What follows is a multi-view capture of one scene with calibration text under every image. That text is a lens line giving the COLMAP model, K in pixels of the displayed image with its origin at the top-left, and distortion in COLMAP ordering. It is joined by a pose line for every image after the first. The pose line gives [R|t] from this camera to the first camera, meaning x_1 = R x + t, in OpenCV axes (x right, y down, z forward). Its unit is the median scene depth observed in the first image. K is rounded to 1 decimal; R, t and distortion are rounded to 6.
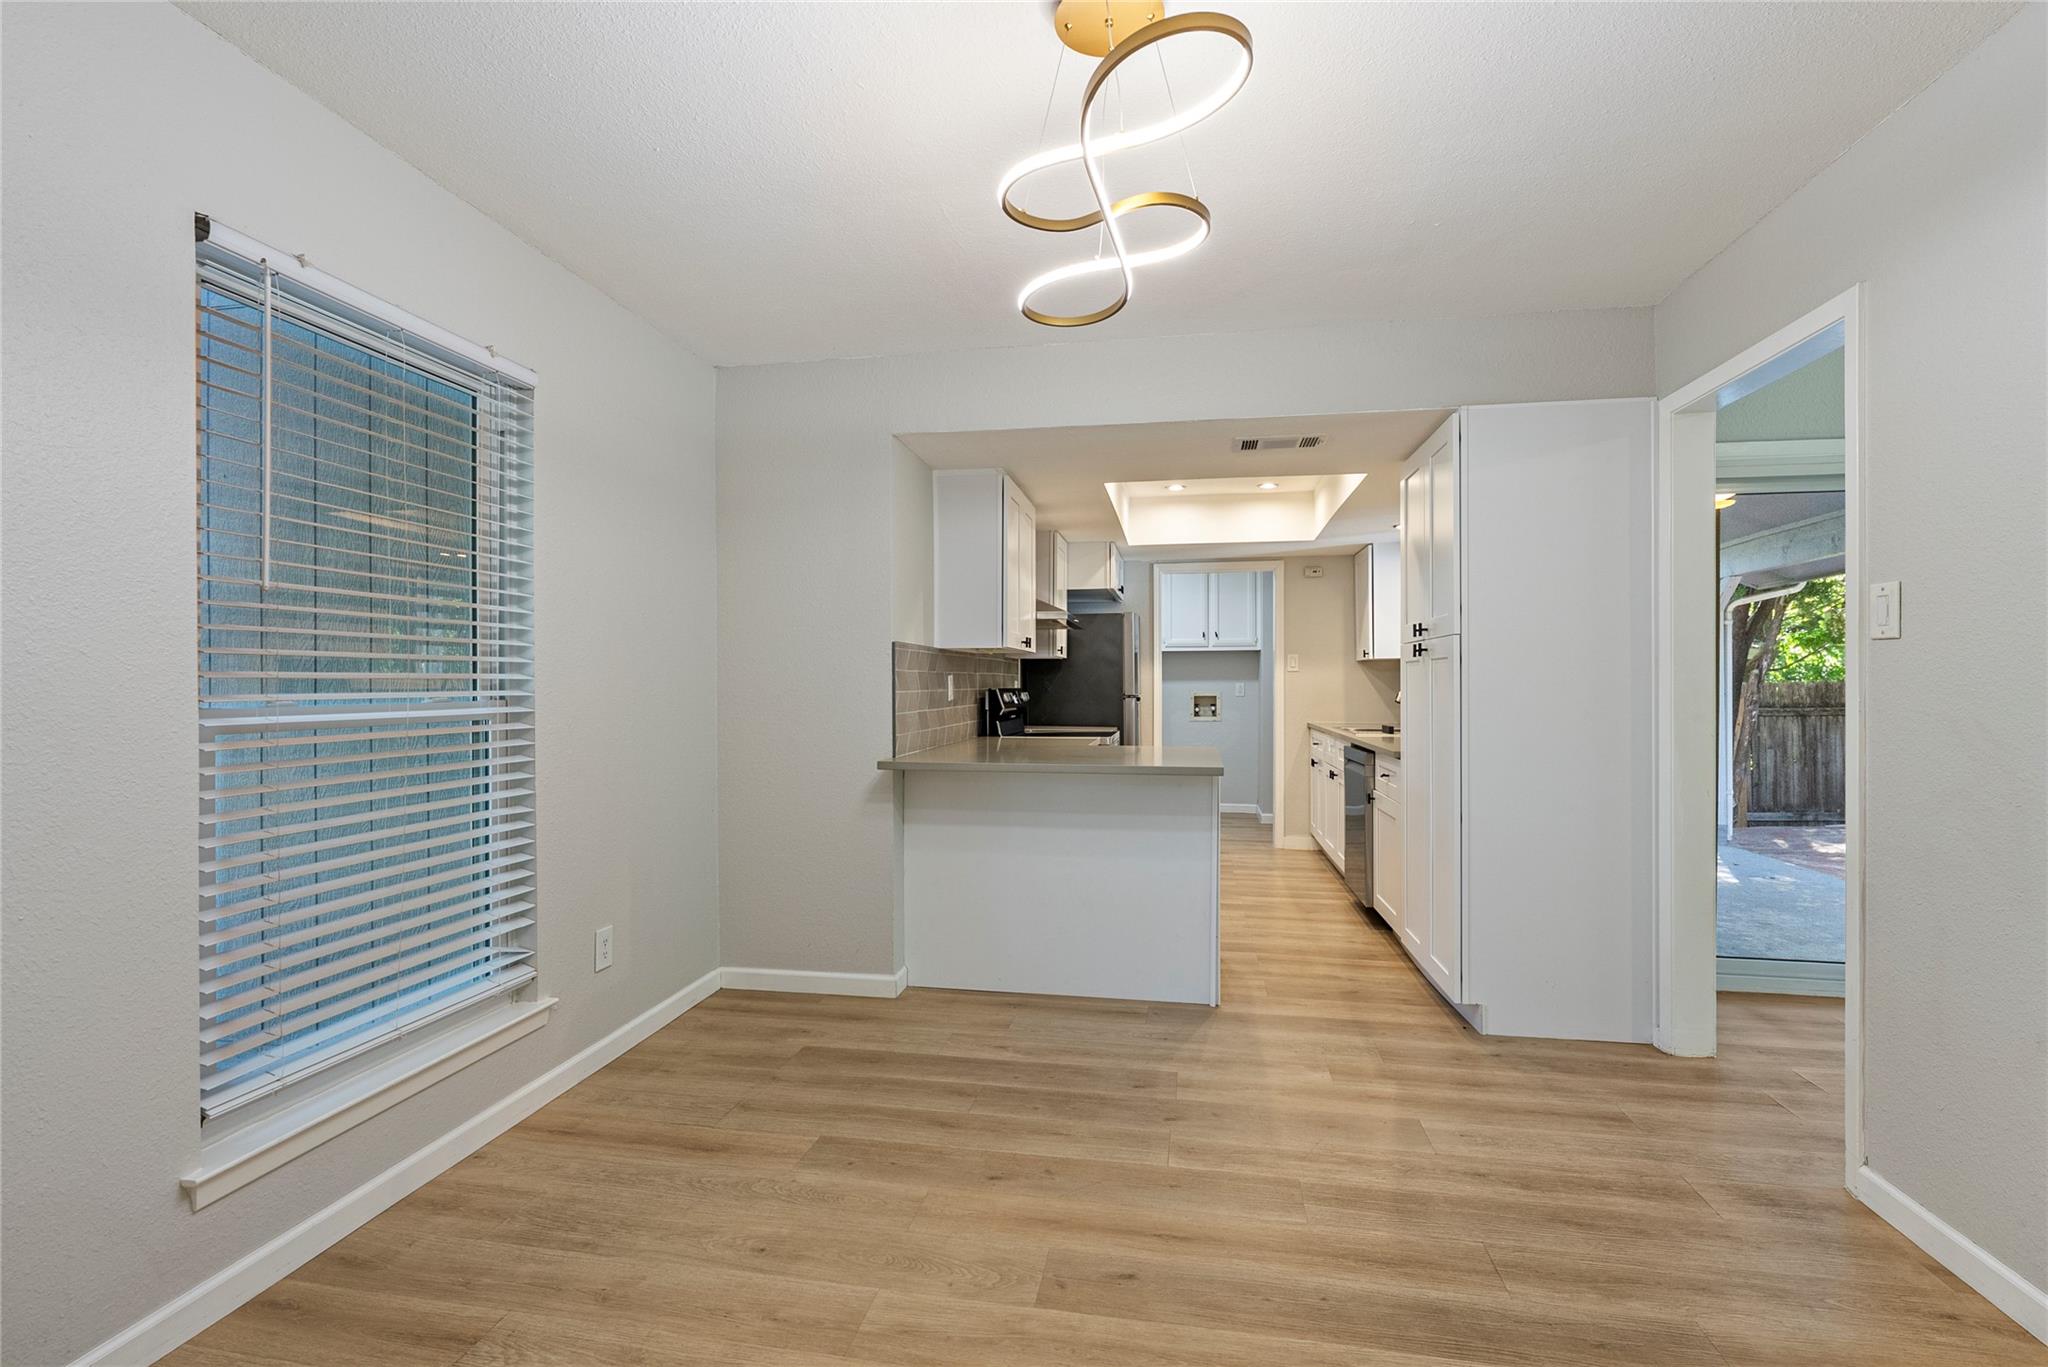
lens RADIAL K [[896.5, 0, 1021.7], [0, 896.5, 683.7], [0, 0, 1]] dist [-0.005058, 0.000400]
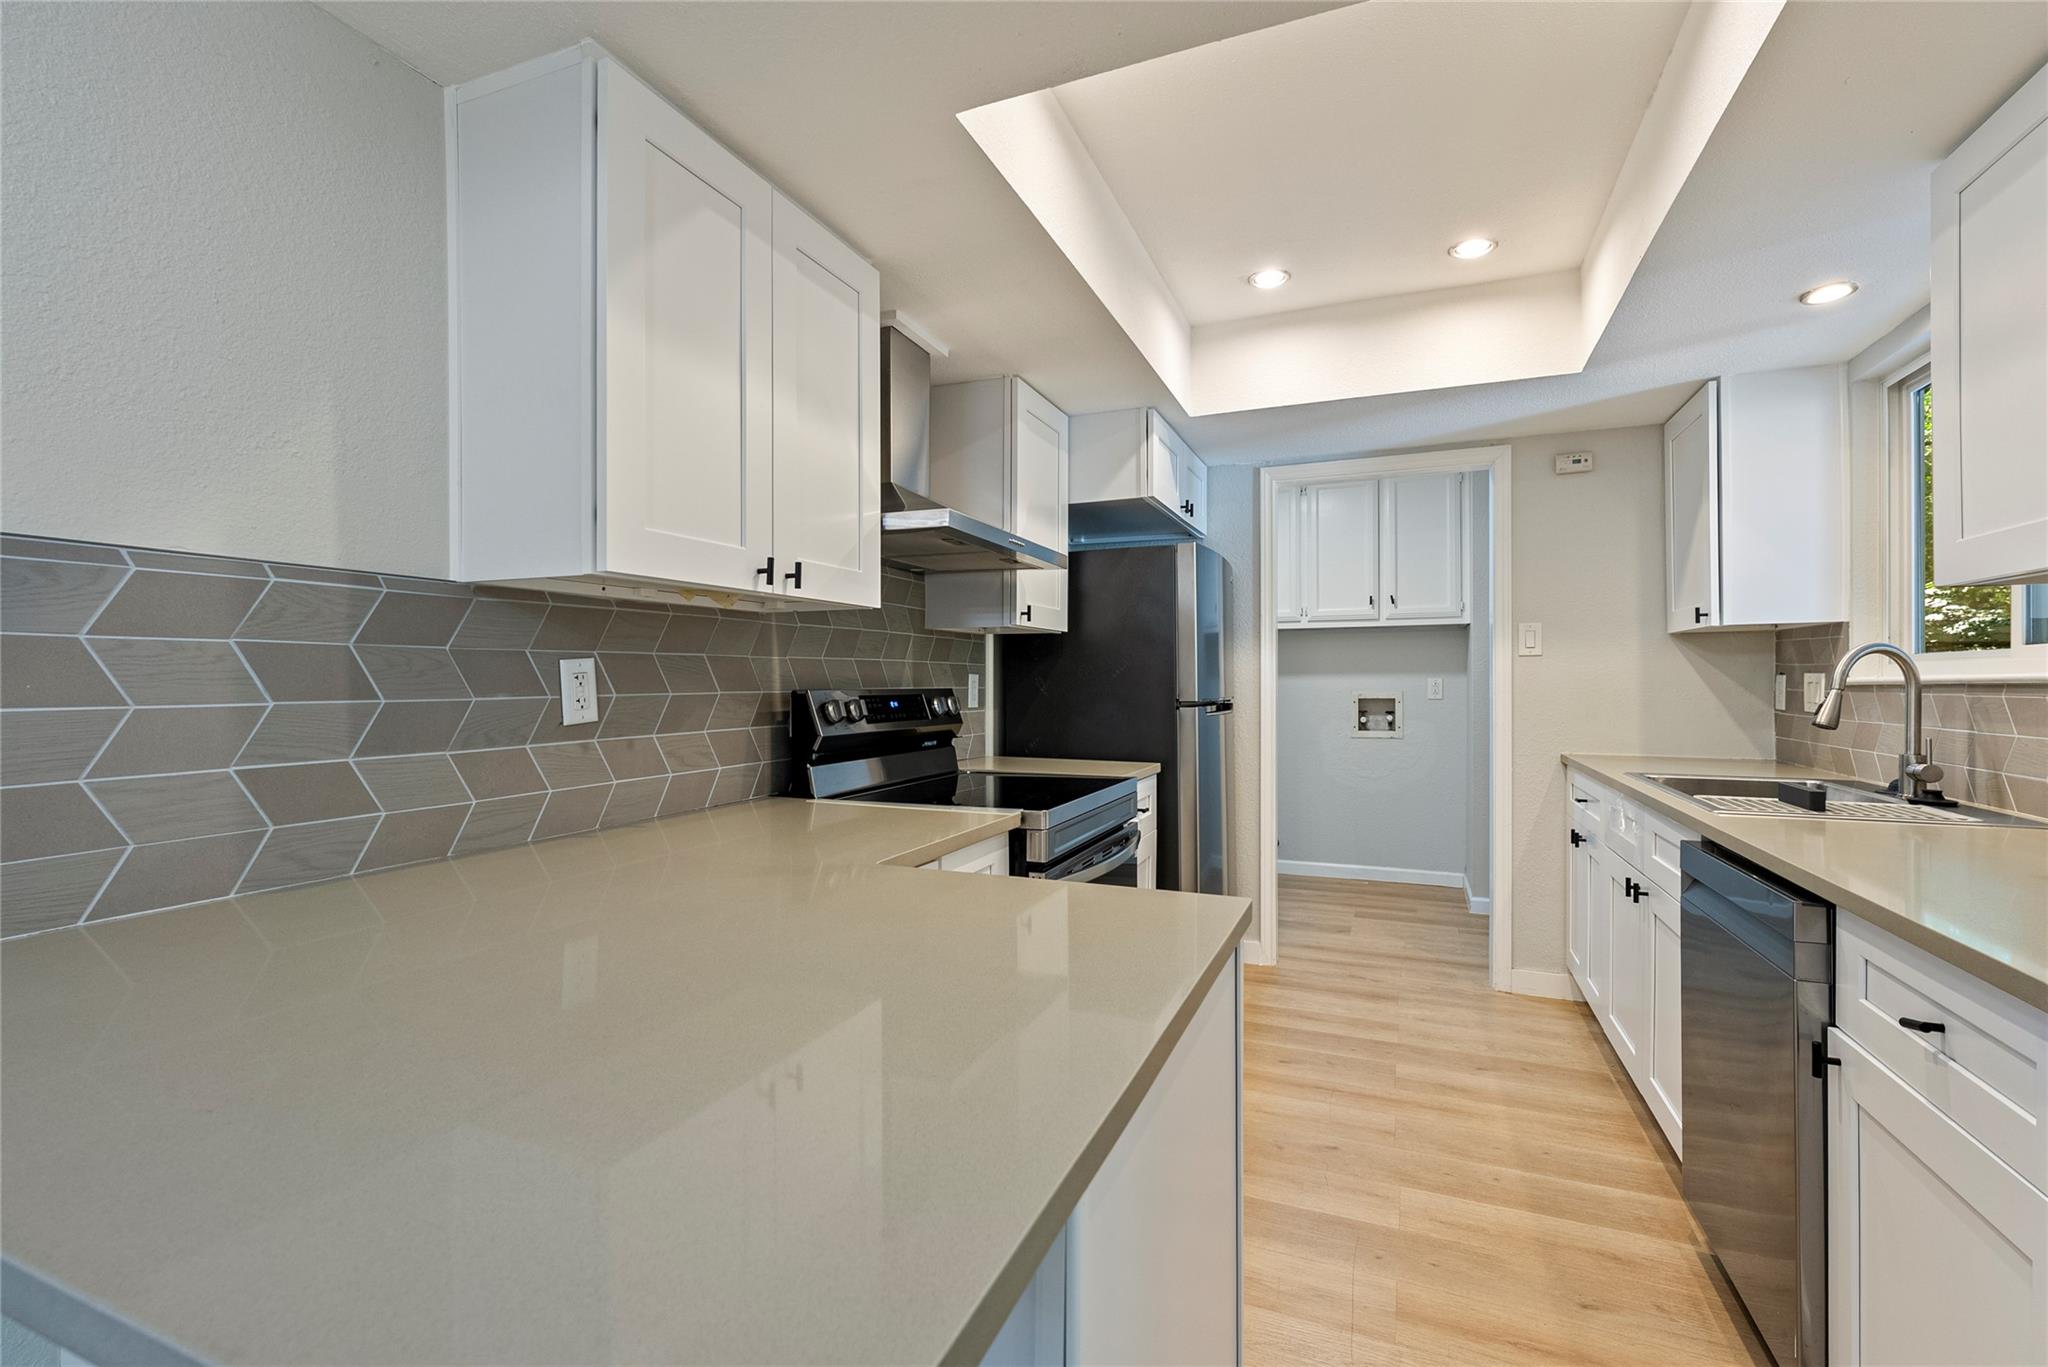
lens RADIAL K [[896.5, 0, 1029.6], [0, 896.5, 681.8], [0, 0, 1]] dist [-0.005058, 0.000400]
pose [[0.977983, -0.000717, -0.208681, 0.135769], [0.001332, 0.999995, 0.002805, -0.000199], [0.208678, -0.003021, 0.977980, 0.461035]]
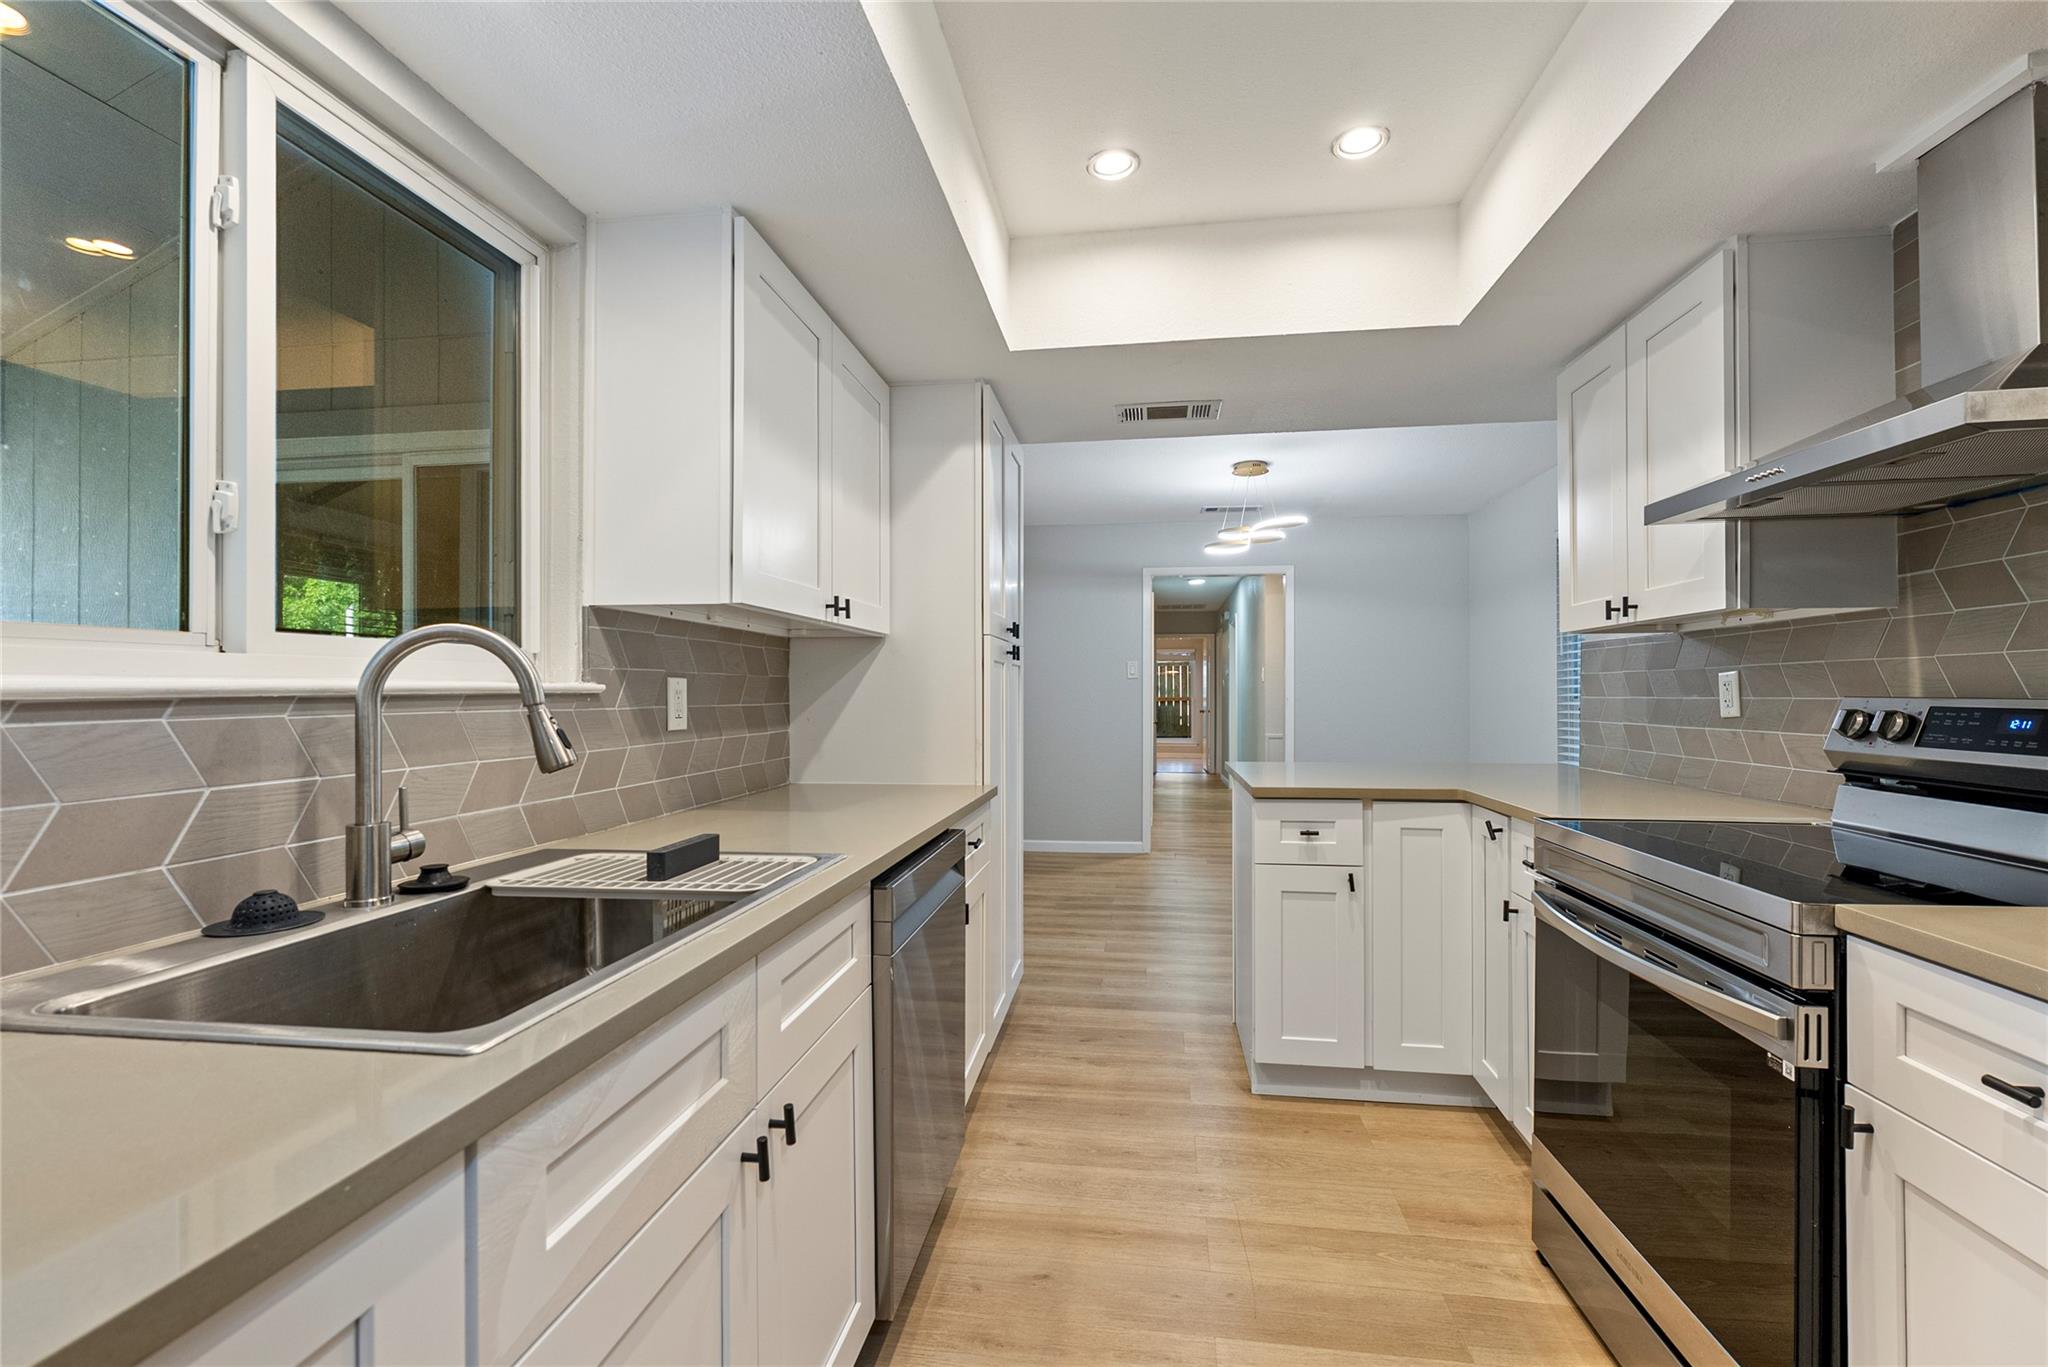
lens RADIAL K [[896.5, 0, 1019.1], [0, 896.5, 685.1], [0, 0, 1]] dist [-0.005058, 0.000400]
pose [[-0.999253, 0.002527, -0.038555, 0.270075], [0.002885, 0.999953, -0.009244, 0.002046], [0.038530, -0.009348, -0.999214, 1.083544]]
